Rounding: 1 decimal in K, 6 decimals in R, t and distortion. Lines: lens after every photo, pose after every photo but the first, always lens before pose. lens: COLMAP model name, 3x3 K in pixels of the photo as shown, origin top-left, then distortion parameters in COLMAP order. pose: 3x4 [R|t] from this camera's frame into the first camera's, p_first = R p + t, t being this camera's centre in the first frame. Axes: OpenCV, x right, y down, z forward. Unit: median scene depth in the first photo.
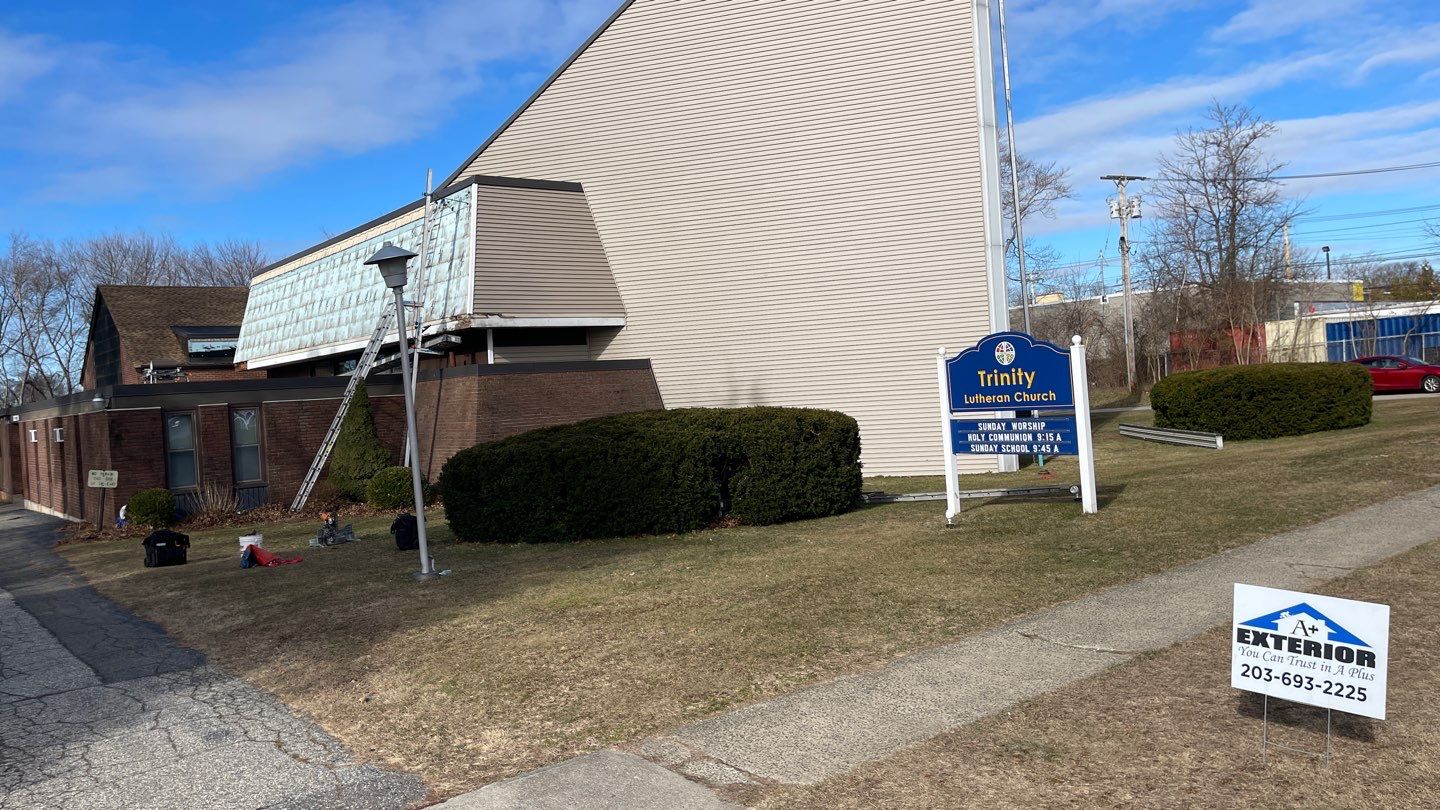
lens RADIAL K [[1115.4, 0, 720.0], [0, 1115.4, 405.0], [0, 0, 1]] dist [0.089737, -0.127914]
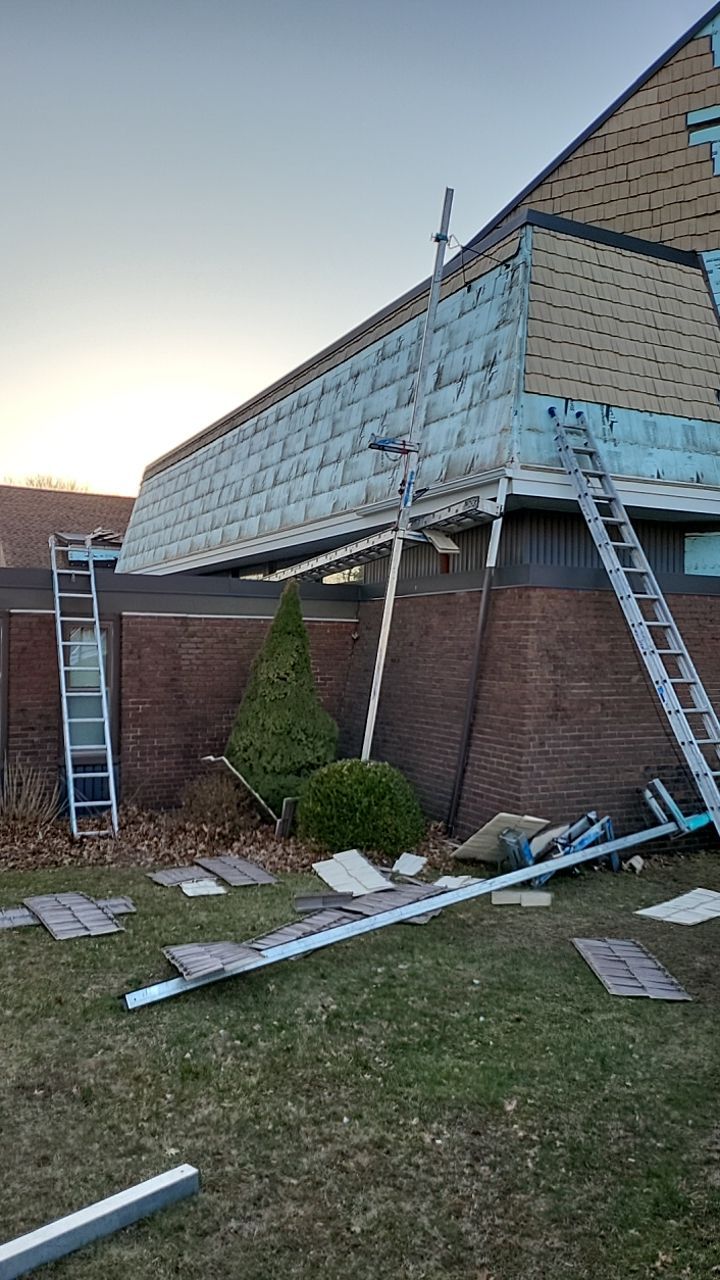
lens RADIAL K [[946.0, 0, 360.0], [0, 946.0, 640.0], [0, 0, 1]] dist [0.074187, -0.003985]
pose [[0.982039, 0.072809, -0.174064, -0.152092], [-0.075367, 0.997123, -0.008123, 0.004224], [0.172972, 0.021095, 0.984701, 0.410867]]
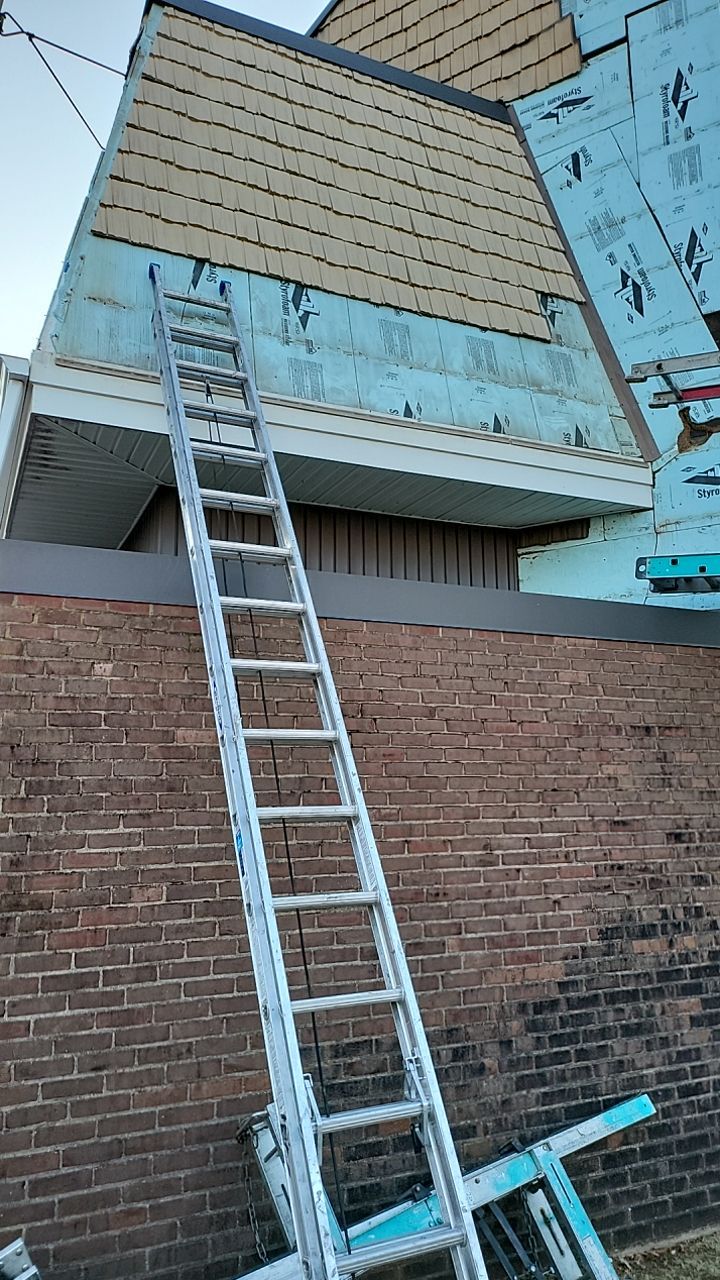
lens RADIAL K [[873.3, 0, 360.0], [0, 873.3, 640.0], [0, 0, 1]] dist [0.046503, -0.002863]
pose [[0.967918, 0.003272, -0.251246, -0.080021], [-0.048409, 0.983611, -0.173683, 0.004506], [0.246560, 0.180273, 0.952213, 0.612823]]
